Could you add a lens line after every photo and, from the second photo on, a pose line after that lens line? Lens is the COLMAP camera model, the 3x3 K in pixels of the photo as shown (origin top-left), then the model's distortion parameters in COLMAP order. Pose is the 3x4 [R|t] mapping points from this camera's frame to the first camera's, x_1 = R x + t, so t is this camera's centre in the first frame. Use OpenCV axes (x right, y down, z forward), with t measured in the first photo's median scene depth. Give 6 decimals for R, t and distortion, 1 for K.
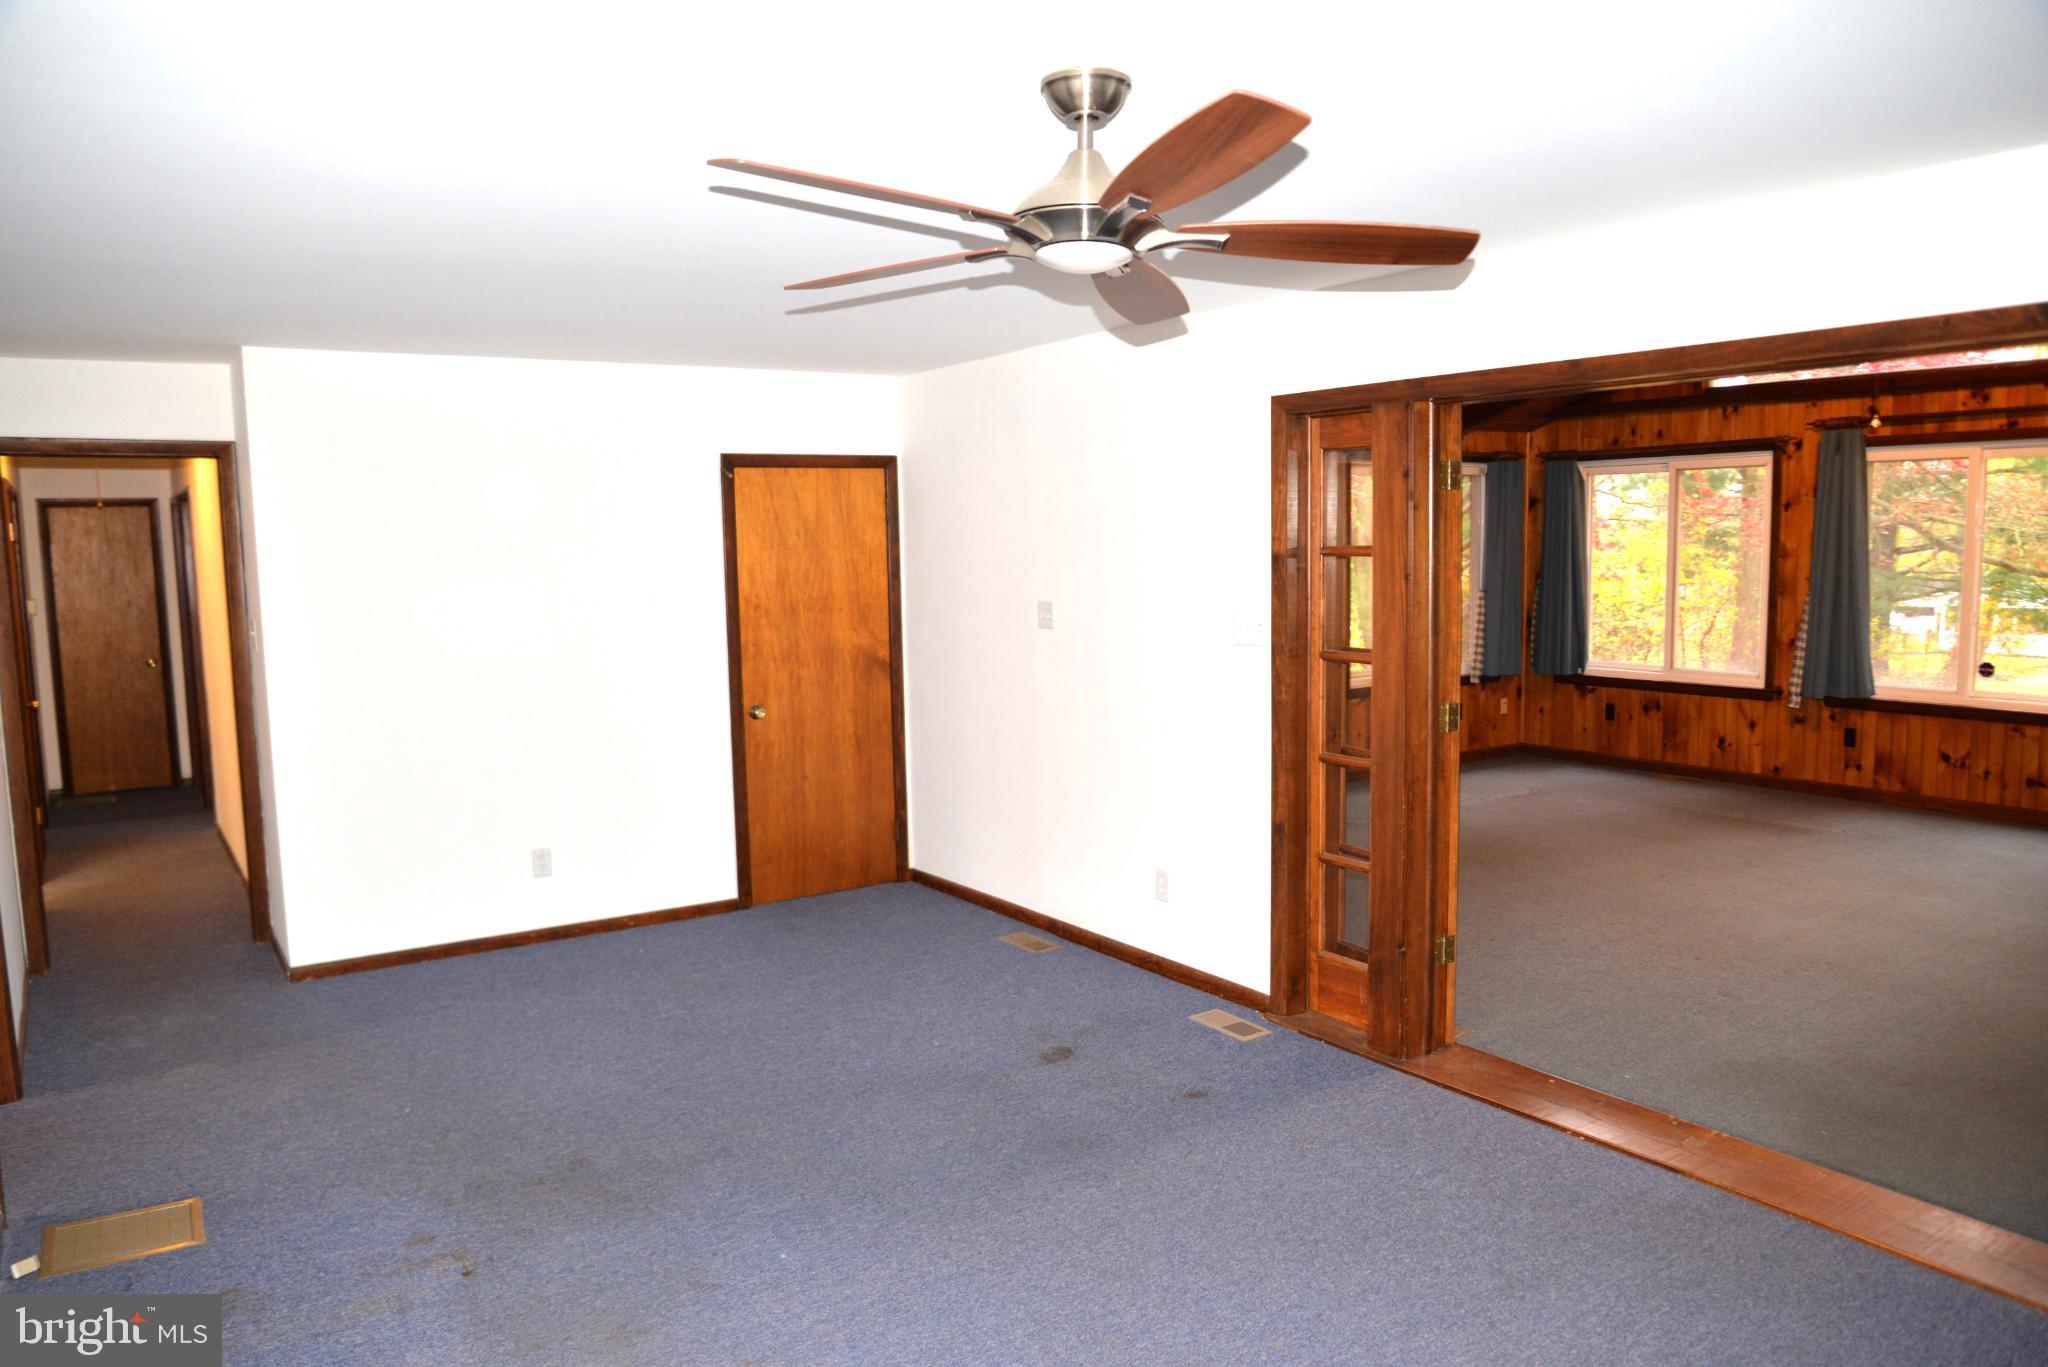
lens RADIAL K [[1432.7, 0, 1024.0], [0, 1432.7, 683.5], [0, 0, 1]] dist [-0.003355, -0.053071]
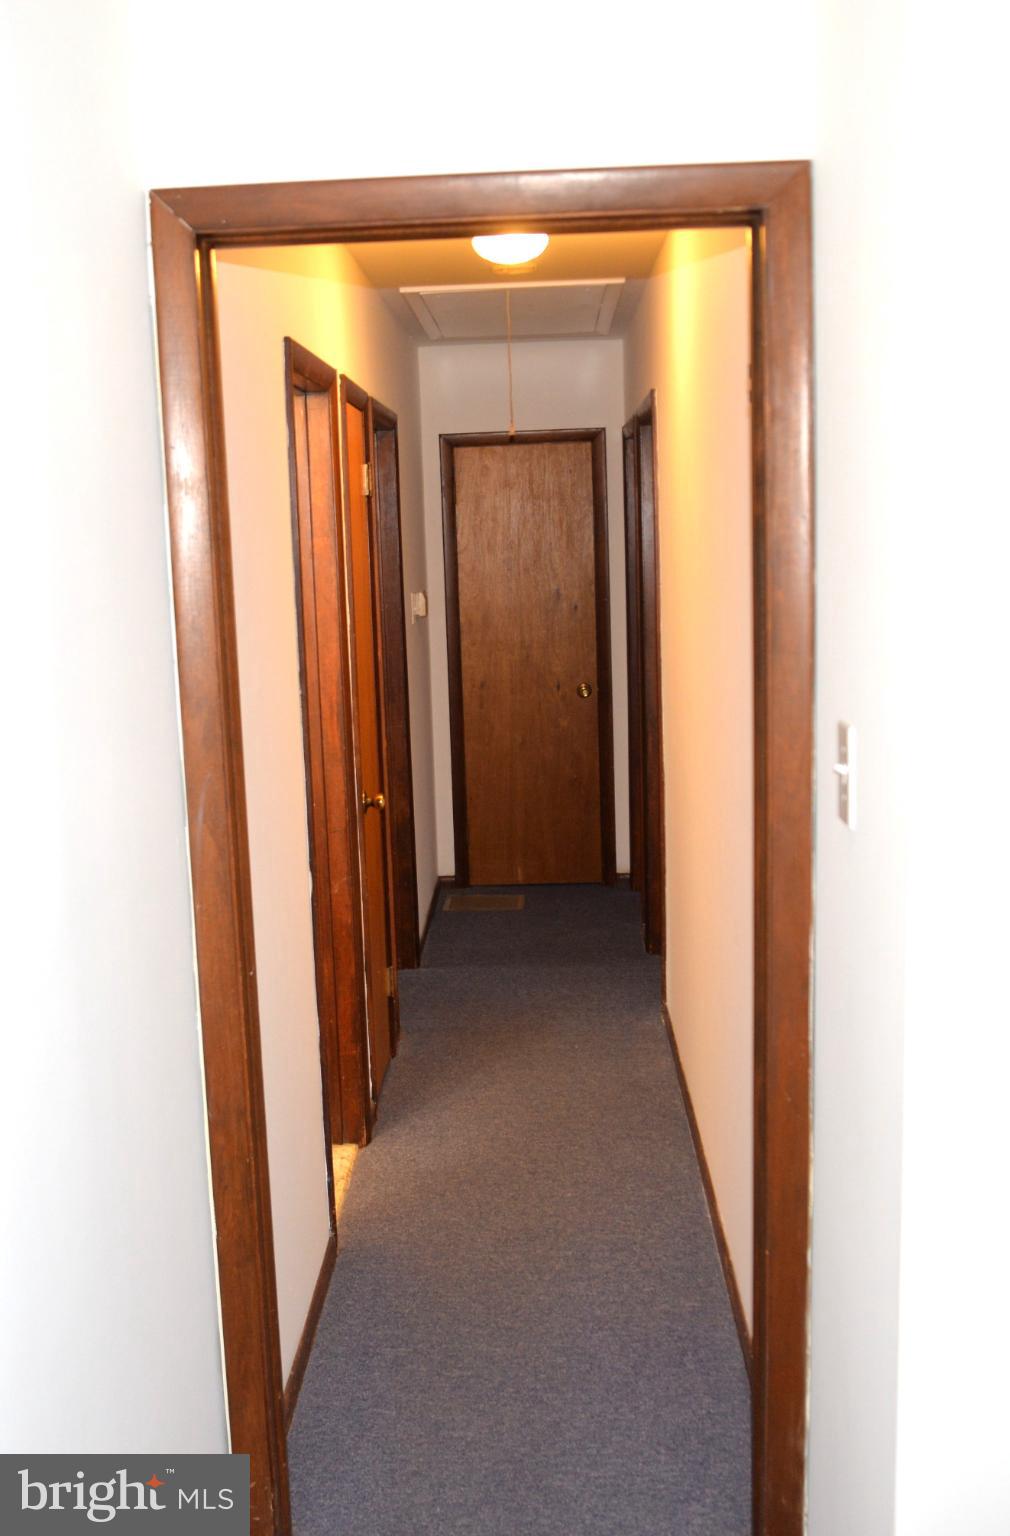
lens RADIAL K [[1423.2, 0, 505.0], [0, 1423.2, 768.0], [0, 0, 1]] dist [-0.002618, -0.000442]
pose [[0.815360, 0.090837, -0.571784, -0.278891], [-0.046044, 0.994661, 0.092360, -0.038160], [0.577120, -0.048979, 0.815189, 0.463821]]
